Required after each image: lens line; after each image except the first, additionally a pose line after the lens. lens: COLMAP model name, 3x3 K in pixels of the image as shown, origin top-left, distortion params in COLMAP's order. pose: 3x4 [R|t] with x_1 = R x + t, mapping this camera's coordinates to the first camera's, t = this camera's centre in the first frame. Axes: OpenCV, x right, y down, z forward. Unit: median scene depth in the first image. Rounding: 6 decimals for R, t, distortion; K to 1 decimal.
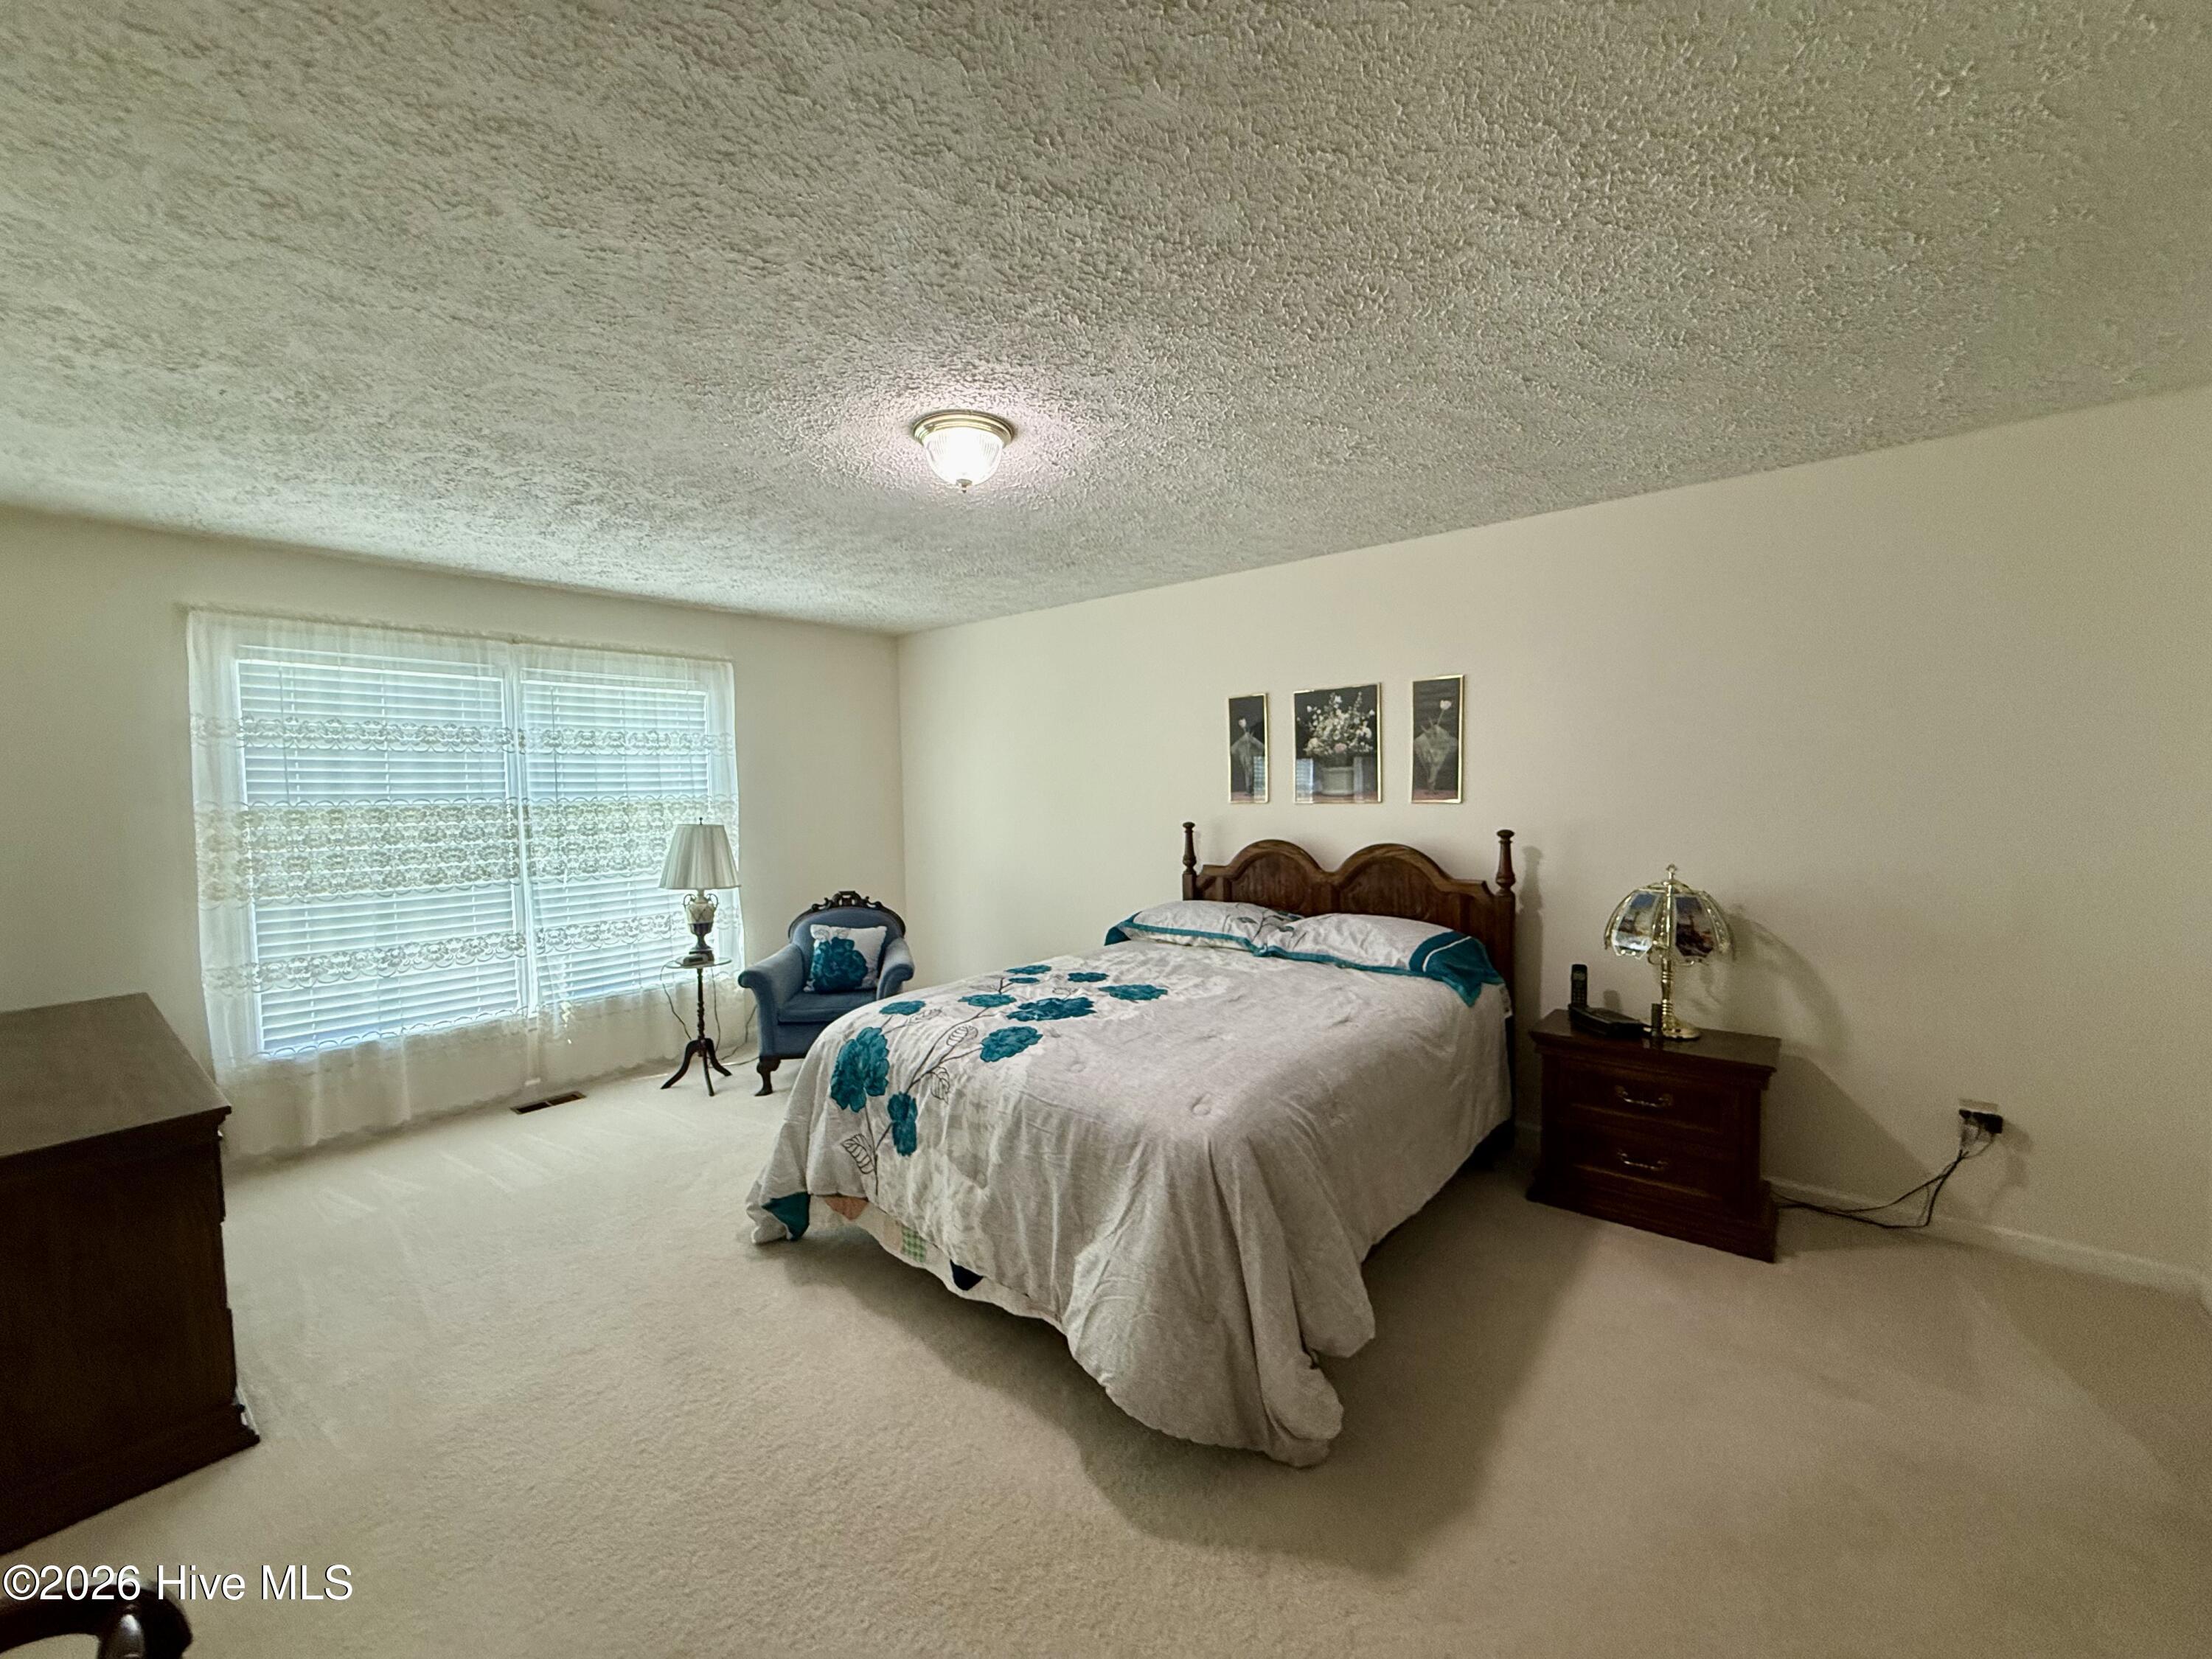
lens RADIAL K [[883.0, 0, 1101.3], [0, 883.0, 831.6], [0, 0, 1]] dist [0.002041, 0.000584]
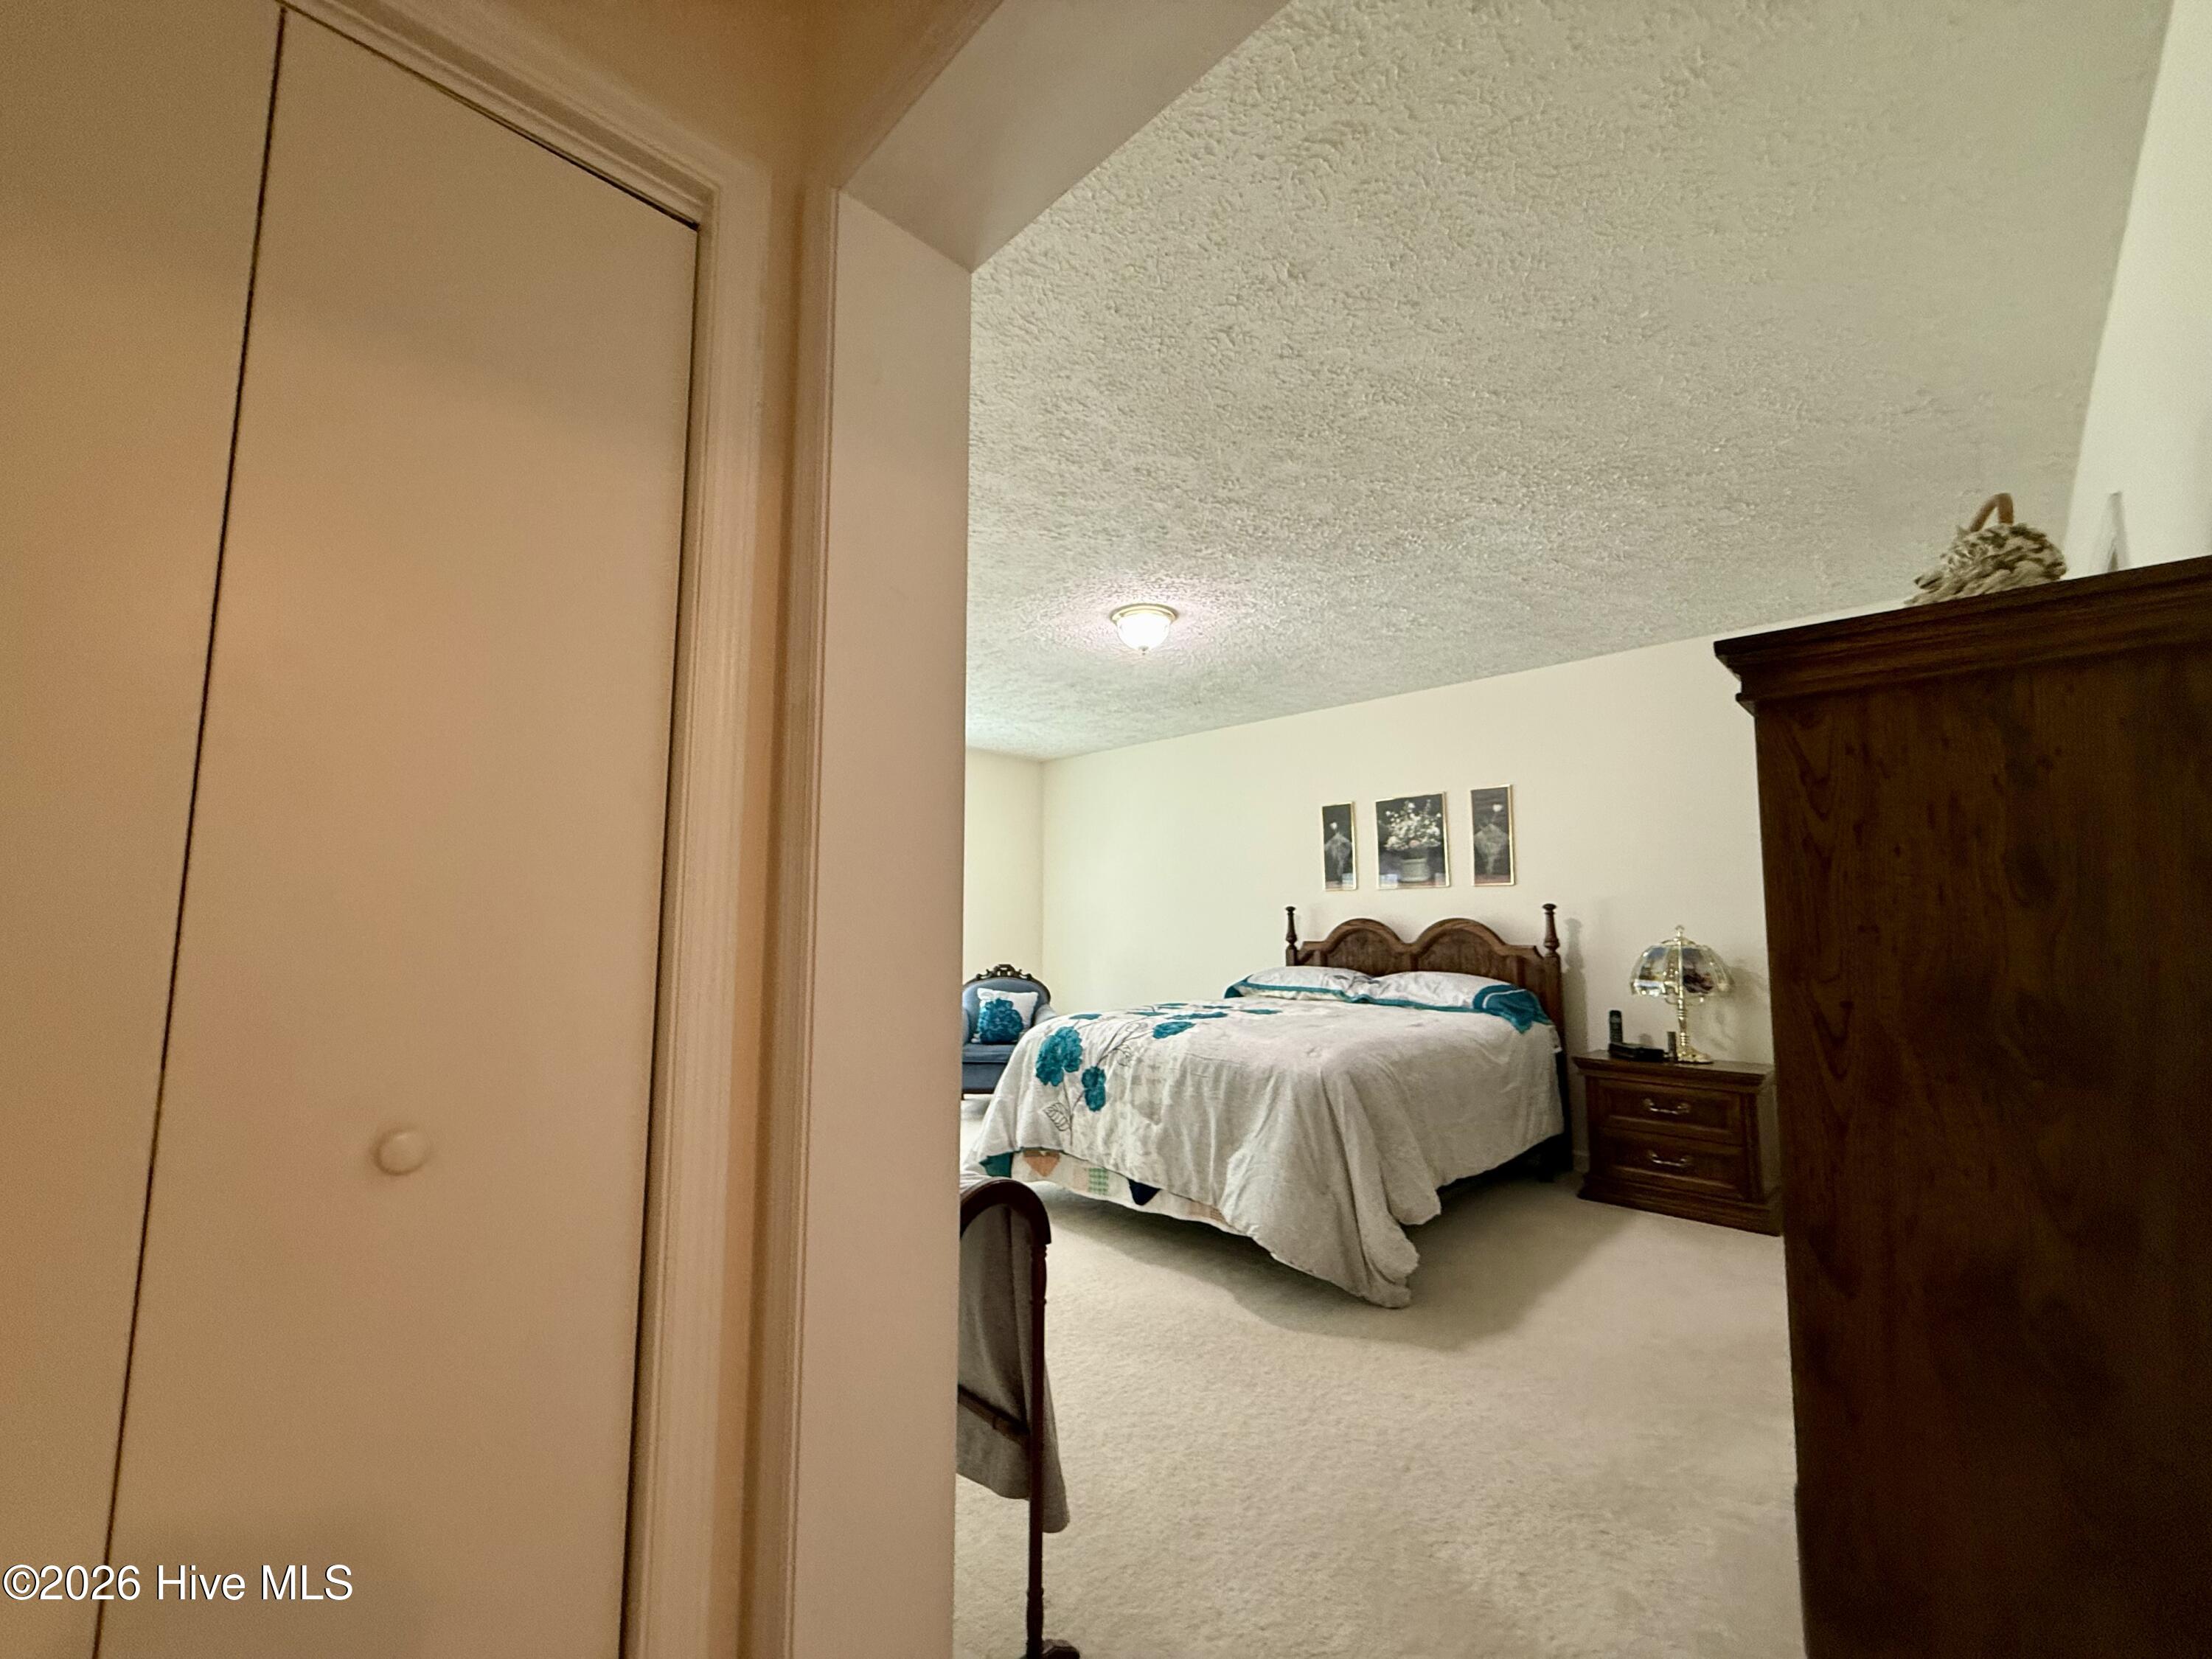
lens RADIAL K [[883.0, 0, 1108.0], [0, 883.0, 829.0], [0, 0, 1]] dist [0.002041, 0.000584]
pose [[0.996212, 0.006836, -0.086693, -0.076040], [-0.020418, 0.987425, -0.156761, 0.129524], [0.084531, 0.157938, 0.983824, -0.387571]]
